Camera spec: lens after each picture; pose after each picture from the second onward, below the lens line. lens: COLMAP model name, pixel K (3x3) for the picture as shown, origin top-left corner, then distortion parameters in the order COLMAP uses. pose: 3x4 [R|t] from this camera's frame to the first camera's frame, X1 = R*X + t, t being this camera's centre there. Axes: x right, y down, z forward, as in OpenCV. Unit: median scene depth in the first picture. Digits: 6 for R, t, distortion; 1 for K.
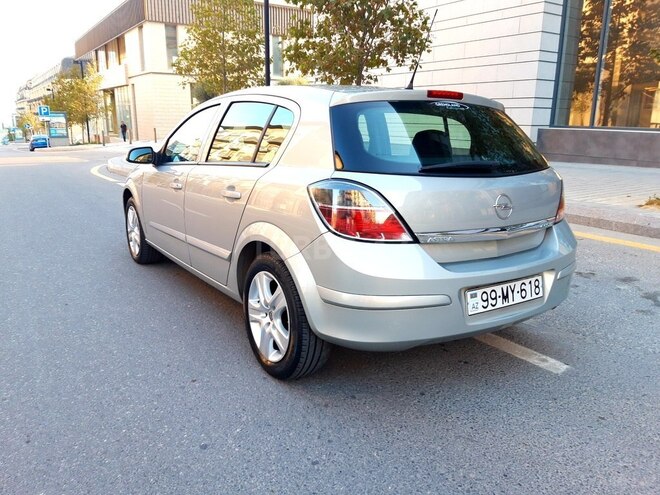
lens RADIAL K [[511.4, 0, 333.5], [0, 511.4, 246.3], [0, 0, 1]] dist [0.080842, -0.147624]
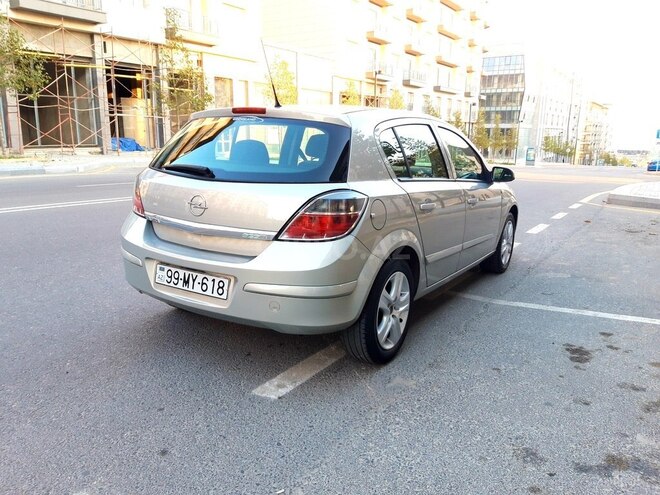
lens RADIAL K [[516.8, 0, 329.4], [0, 516.8, 245.5], [0, 0, 1]] dist [0.079941, -0.141866]
pose [[0.414343, 0.181907, -0.891757, 1.248320], [-0.223990, 0.970066, 0.093807, -0.136804], [0.882127, 0.160876, 0.442685, 0.624080]]
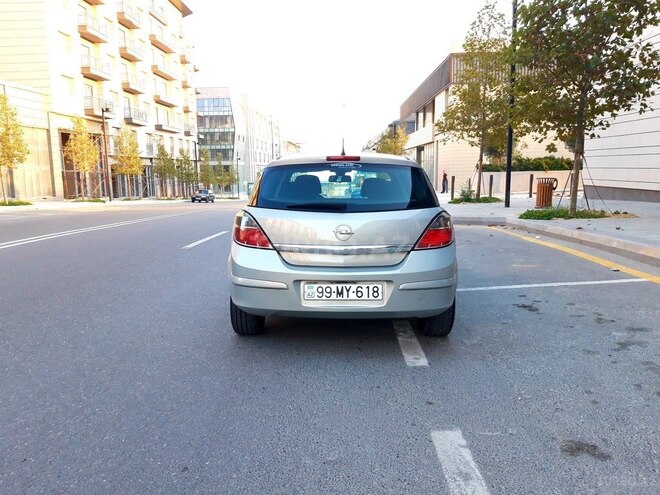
lens RADIAL K [[518.5, 0, 330.0], [0, 518.5, 247.5], [0, 0, 1]] dist [0.081258, -0.157132]
pose [[0.825815, 0.055460, -0.561208, 0.942103], [-0.108299, 0.992226, -0.061307, 0.051864], [0.553445, 0.111407, 0.825401, -0.210613]]
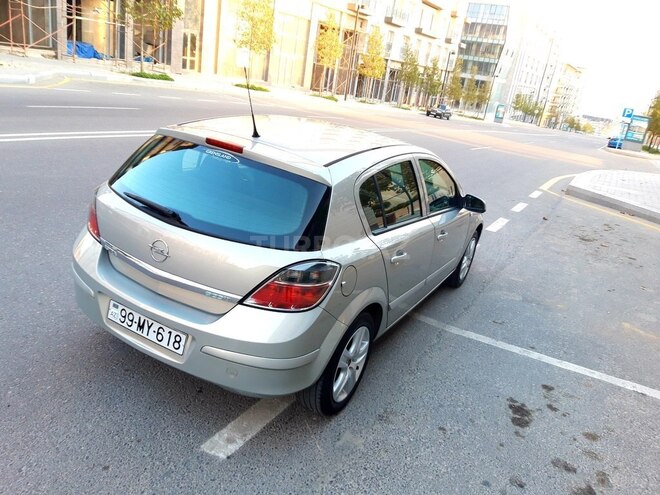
lens RADIAL K [[516.8, 0, 329.4], [0, 516.8, 245.5], [0, 0, 1]] dist [0.079941, -0.141866]
pose [[0.455957, 0.346441, -0.819806, 1.147187], [-0.345587, 0.917768, 0.195632, -0.351527], [0.820167, 0.194115, 0.538188, 0.576158]]
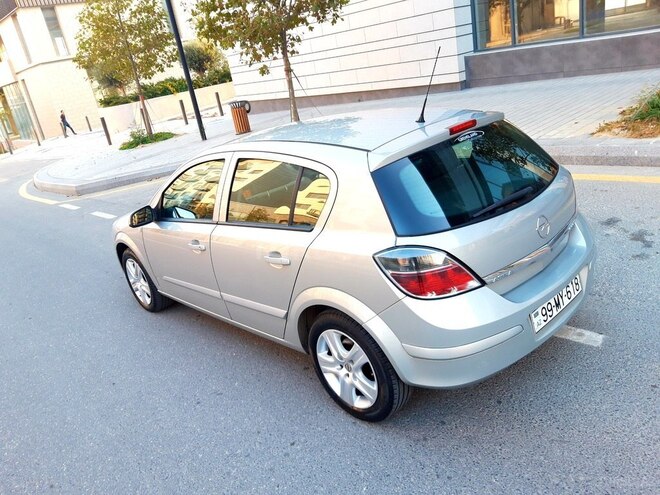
lens RADIAL K [[511.4, 0, 333.5], [0, 511.4, 246.3], [0, 0, 1]] dist [0.080842, -0.147624]
pose [[0.967493, -0.233488, 0.097163, -0.176561], [0.221529, 0.967773, 0.119750, -0.218489], [-0.121992, -0.094333, 0.988038, -0.023751]]
